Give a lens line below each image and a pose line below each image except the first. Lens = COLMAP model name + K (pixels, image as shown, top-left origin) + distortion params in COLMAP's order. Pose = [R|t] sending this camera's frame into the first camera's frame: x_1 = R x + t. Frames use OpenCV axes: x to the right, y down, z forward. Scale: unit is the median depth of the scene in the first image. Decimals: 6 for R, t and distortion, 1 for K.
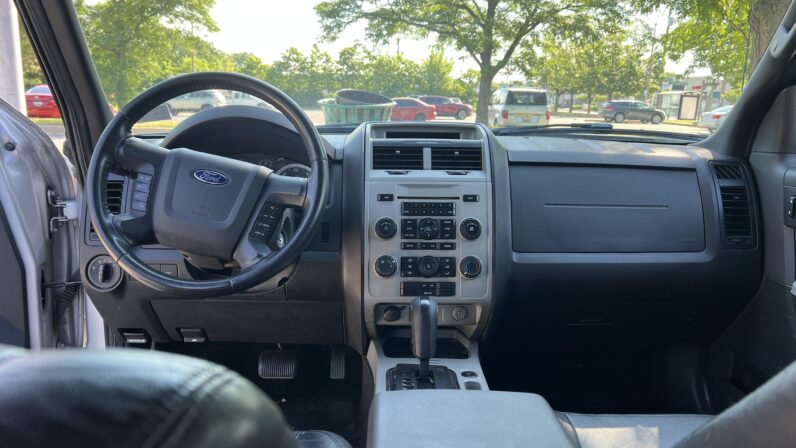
lens RADIAL K [[602.8, 0, 396.0], [0, 602.8, 220.7], [0, 0, 1]] dist [0.006088, -0.006698]
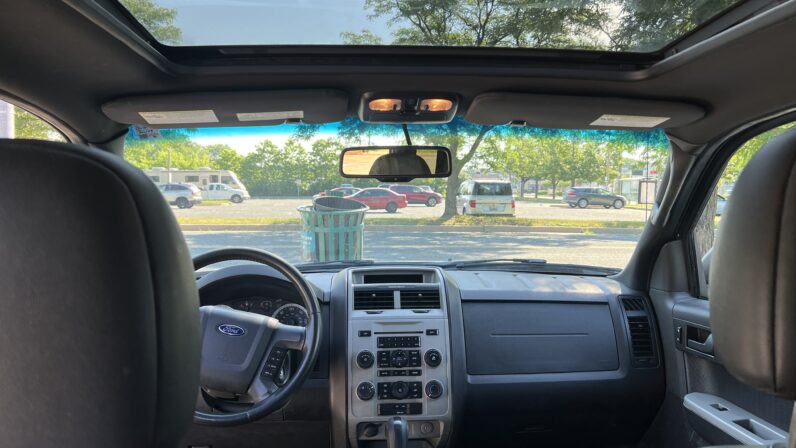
lens RADIAL K [[628.2, 0, 396.1], [0, 628.2, 190.5], [0, 0, 1]] dist [0.094827, -0.278867]
pose [[0.998828, -0.015165, 0.045957, -0.007637], [0.022504, 0.986259, -0.163665, -0.111774], [-0.042843, 0.164508, 0.985445, -0.338267]]
